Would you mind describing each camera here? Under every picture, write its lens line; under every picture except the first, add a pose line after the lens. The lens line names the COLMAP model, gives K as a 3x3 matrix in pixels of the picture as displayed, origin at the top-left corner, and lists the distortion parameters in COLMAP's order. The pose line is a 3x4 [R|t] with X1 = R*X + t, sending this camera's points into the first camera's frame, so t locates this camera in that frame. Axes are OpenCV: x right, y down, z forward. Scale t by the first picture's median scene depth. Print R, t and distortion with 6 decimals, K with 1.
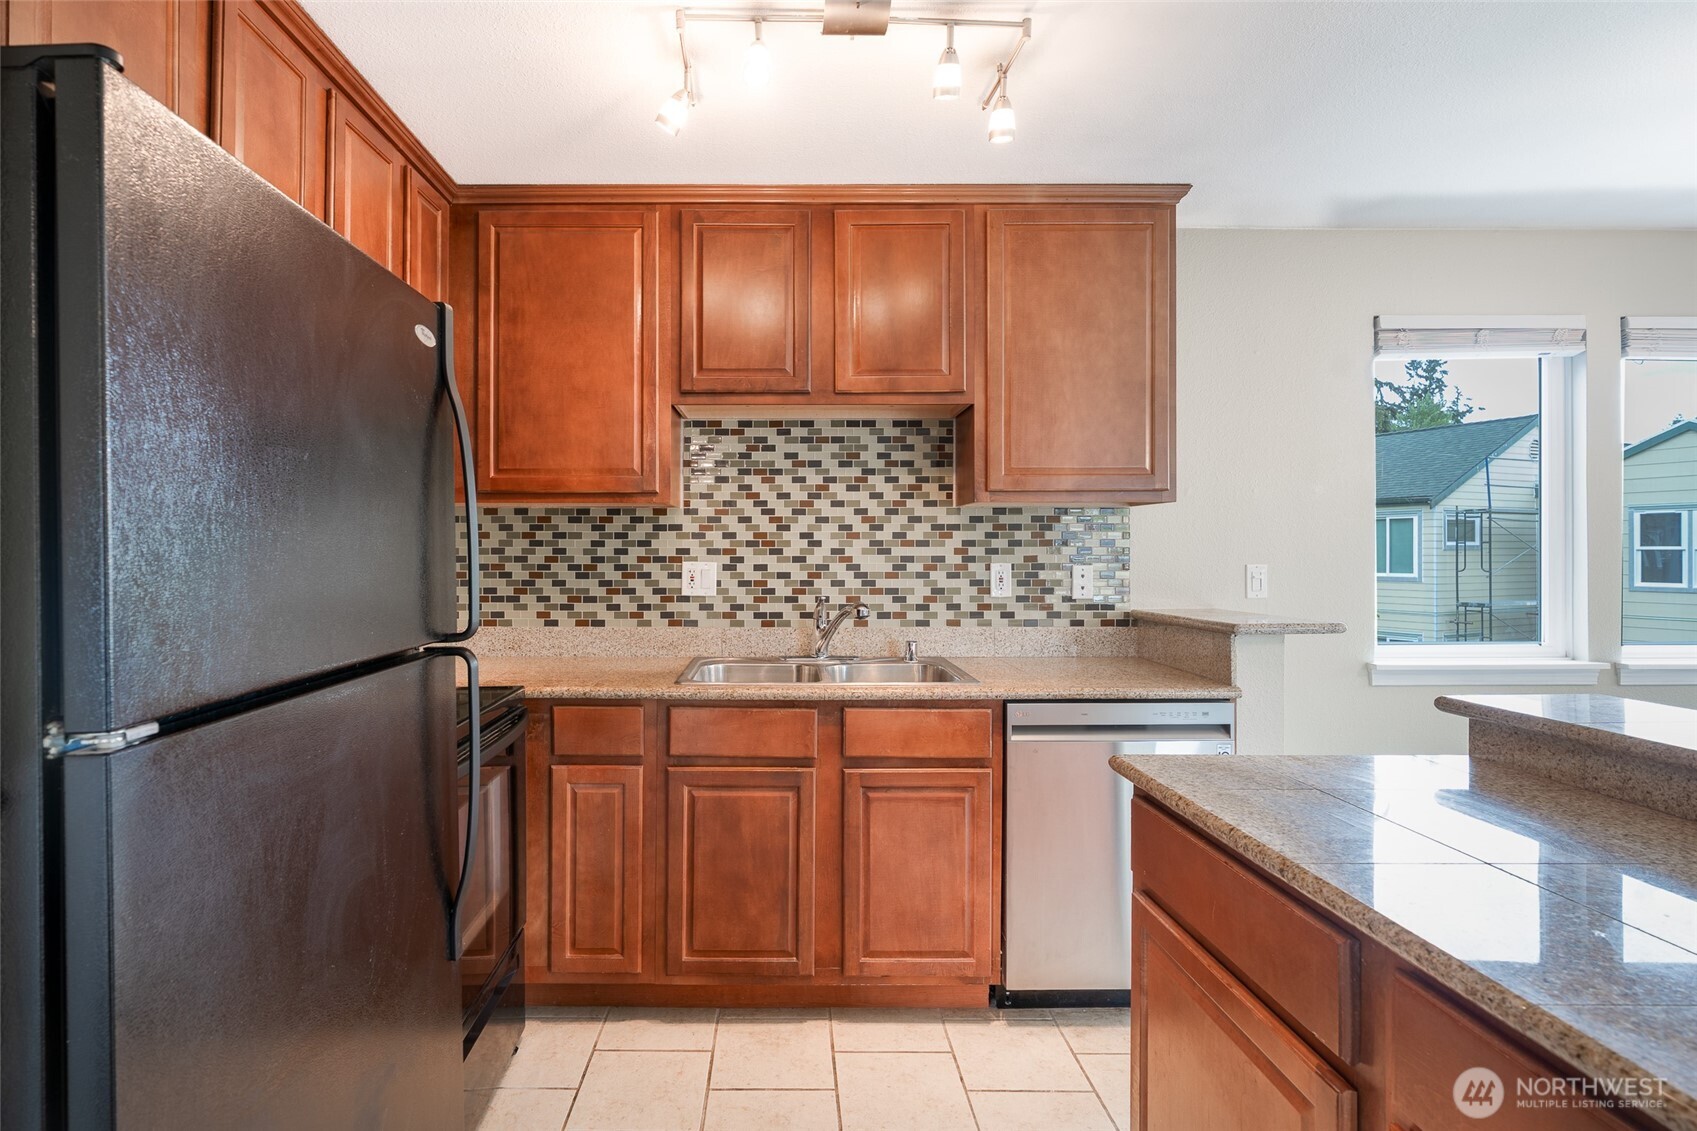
lens RADIAL K [[852.4, 0, 781.1], [0, 852.4, 544.7], [0, 0, 1]] dist [-0.004153, -0.000293]
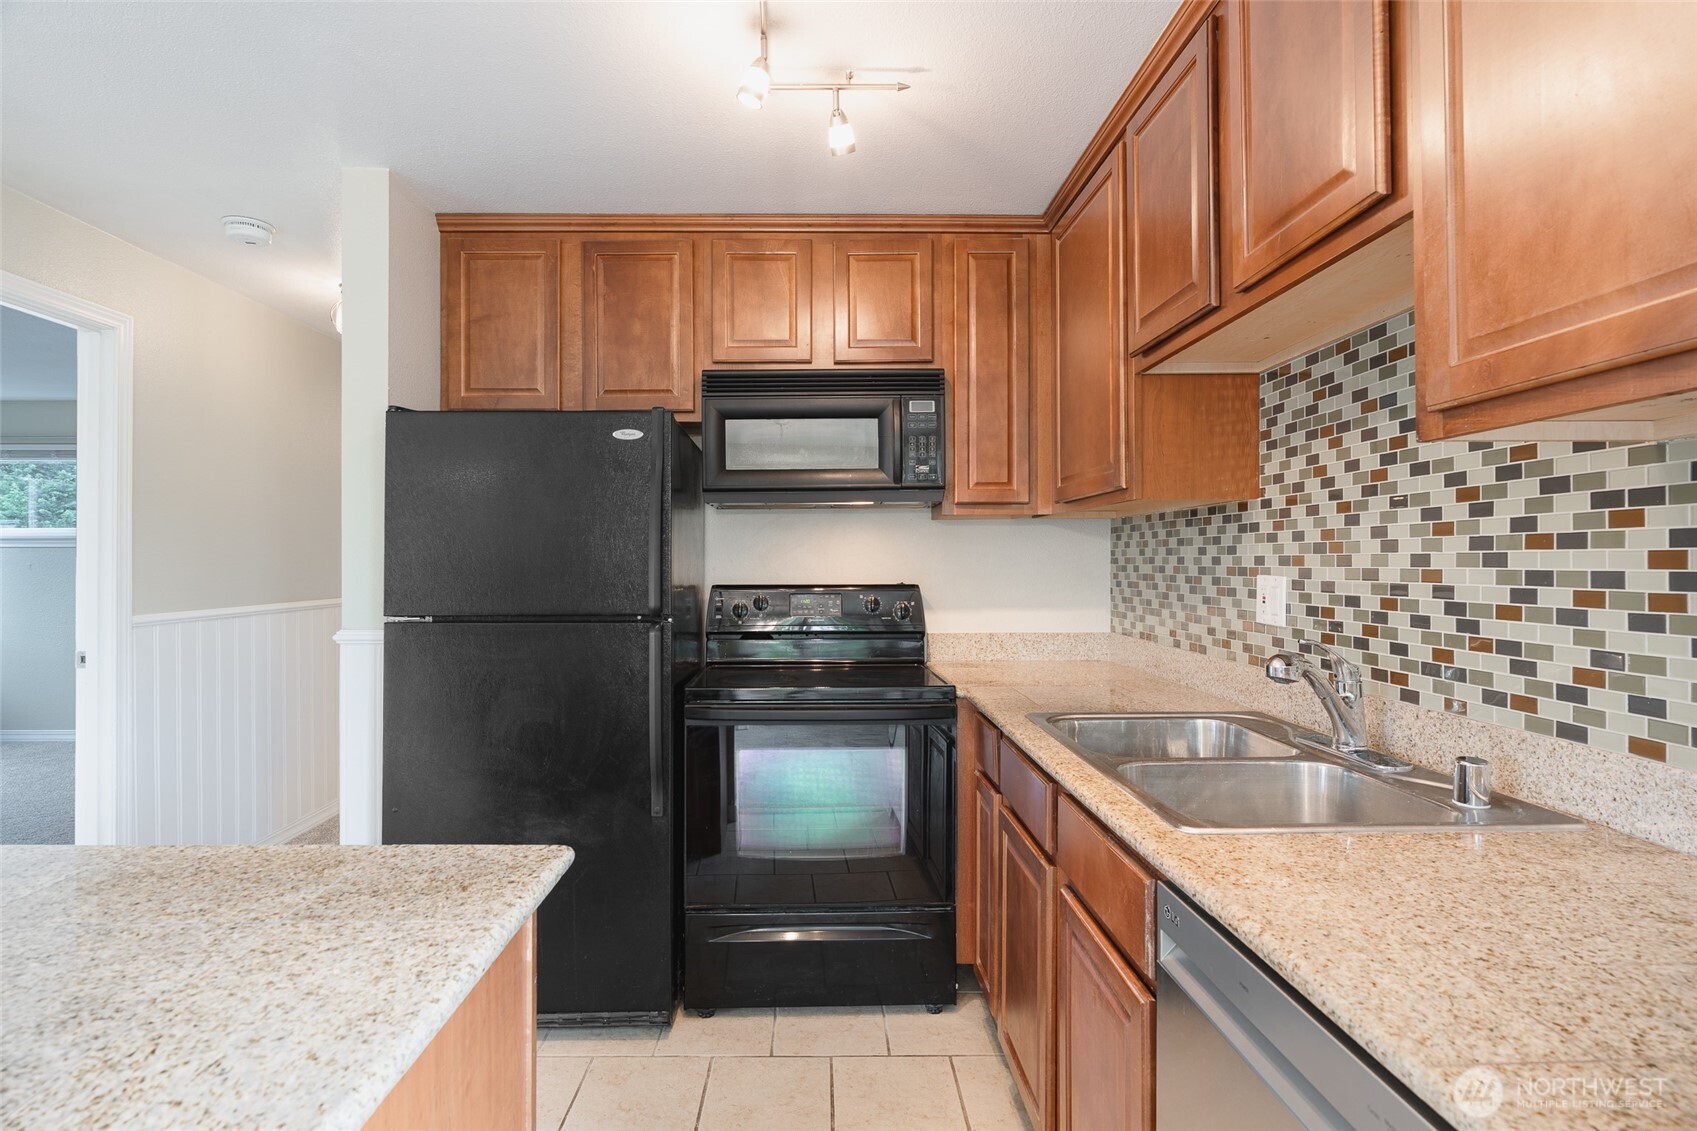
lens RADIAL K [[818.9, 0, 824.8], [0, 818.9, 558.8], [0, 0, 1]] dist [-0.000072, 0.000529]
pose [[0.016340, -0.003290, -0.999861, 0.560587], [0.008444, 0.999959, -0.003152, 0.005465], [0.999831, -0.008392, 0.016367, 0.627740]]
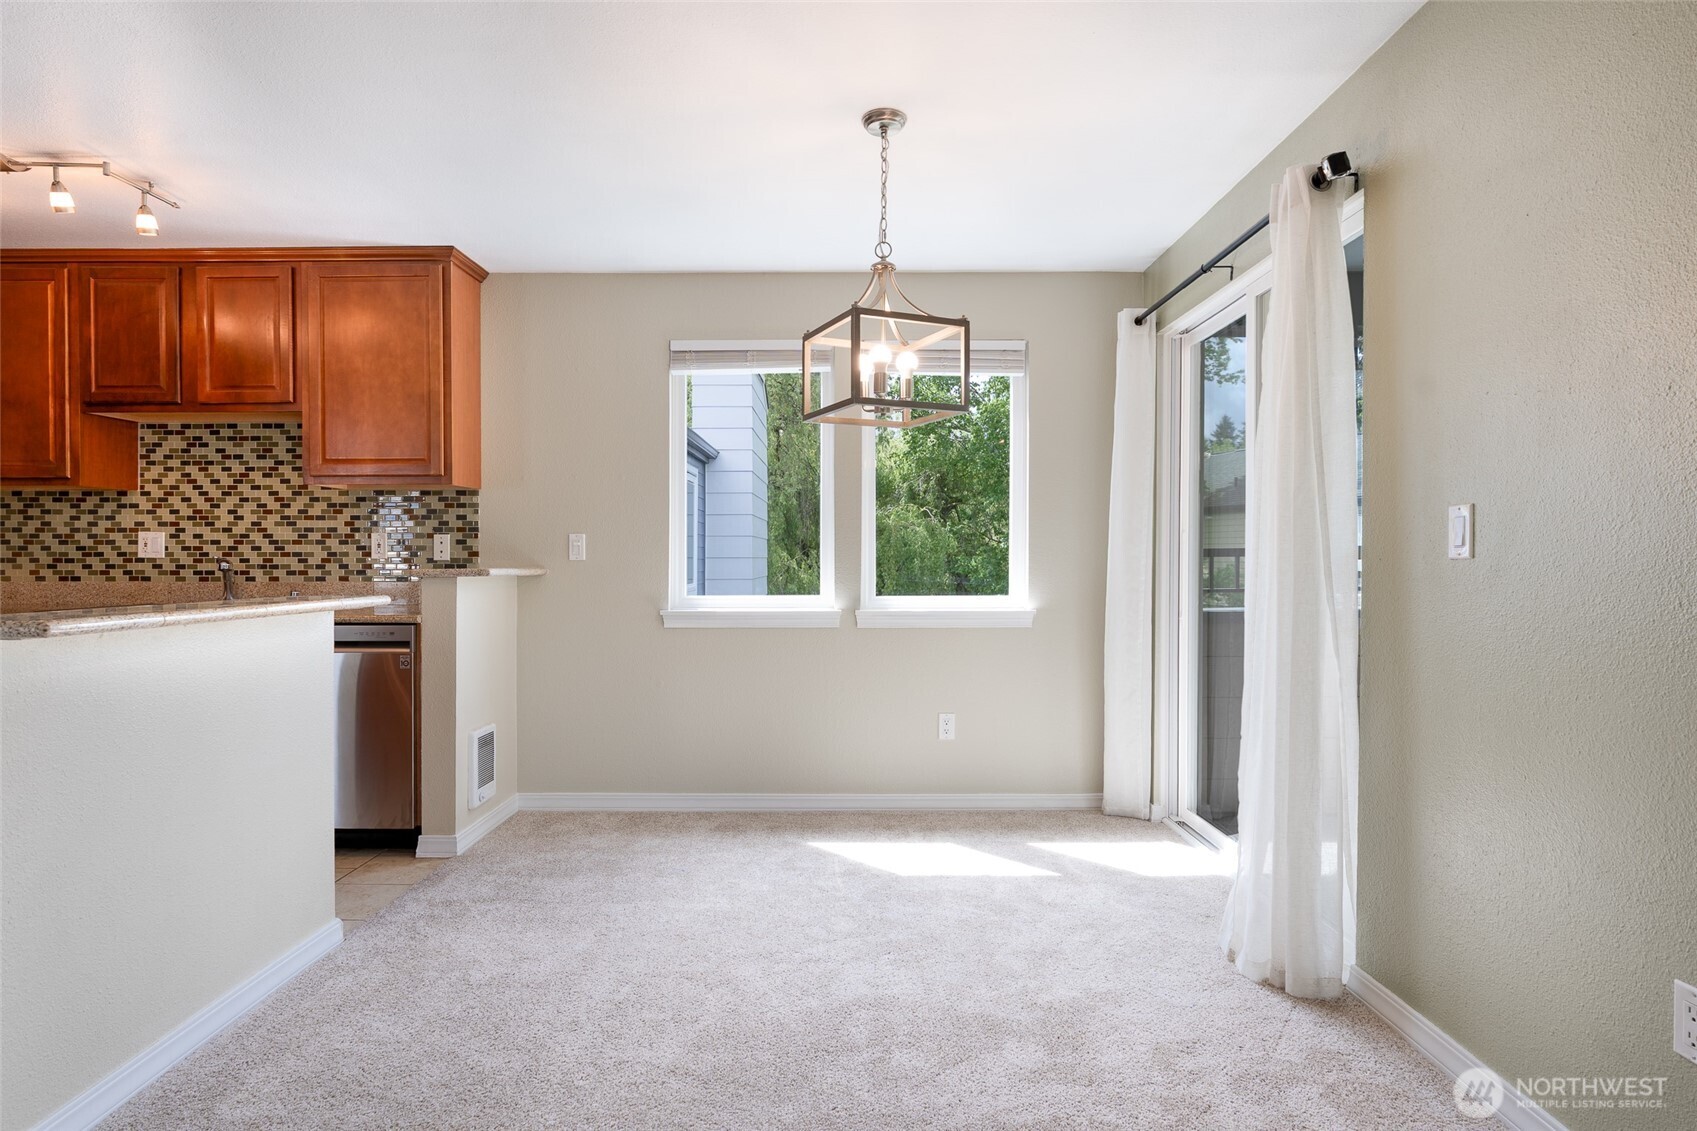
lens RADIAL K [[900.6, 0, 836.8], [0, 900.6, 565.8], [0, 0, 1]] dist [-0.002605, 0.002446]
pose [[0.999903, 0.000554, -0.013917, 0.975354], [-0.000329, 0.999869, 0.016186, 0.049500], [0.013925, -0.016180, 0.999772, -0.367884]]
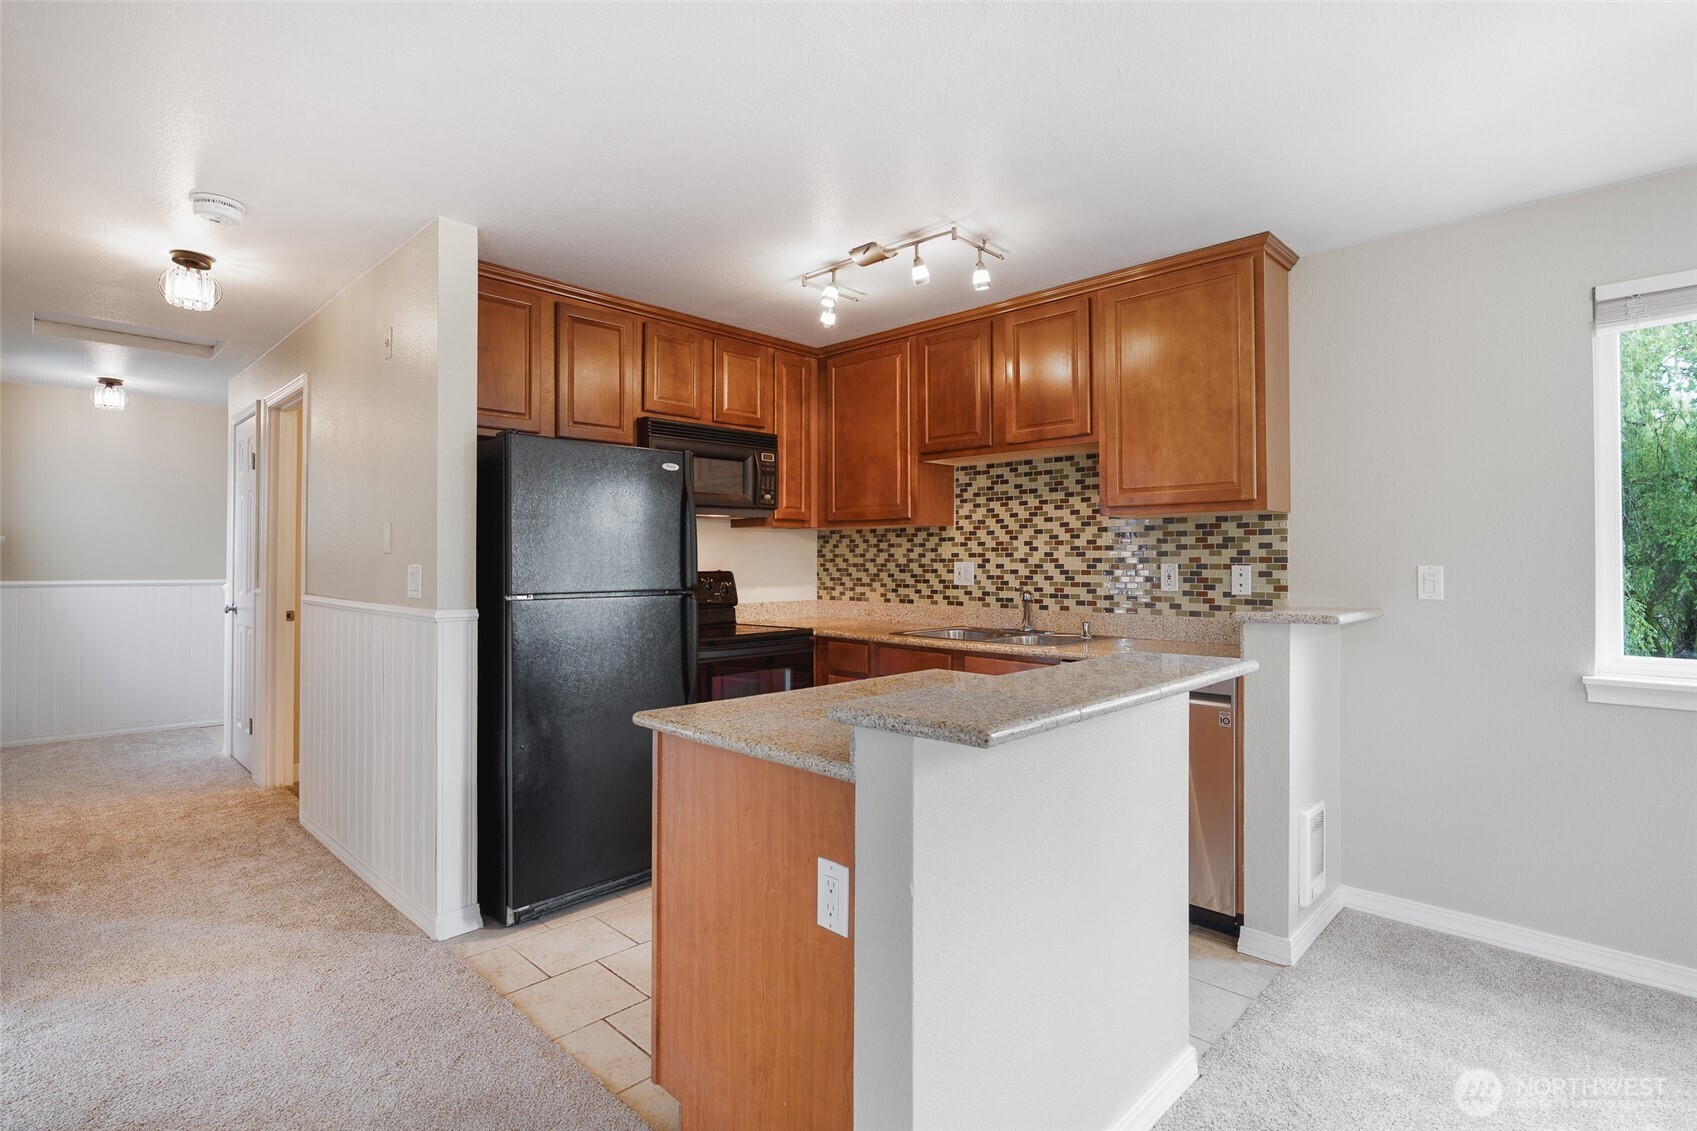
lens RADIAL K [[818.7, 0, 824.6], [0, 818.7, 550.0], [0, 0, 1]] dist [-0.004025, 0.000413]
pose [[0.712016, -0.009263, -0.702103, 0.726707], [0.004807, 0.999954, -0.008318, 0.009718], [0.702147, 0.002548, 0.712027, -0.177691]]
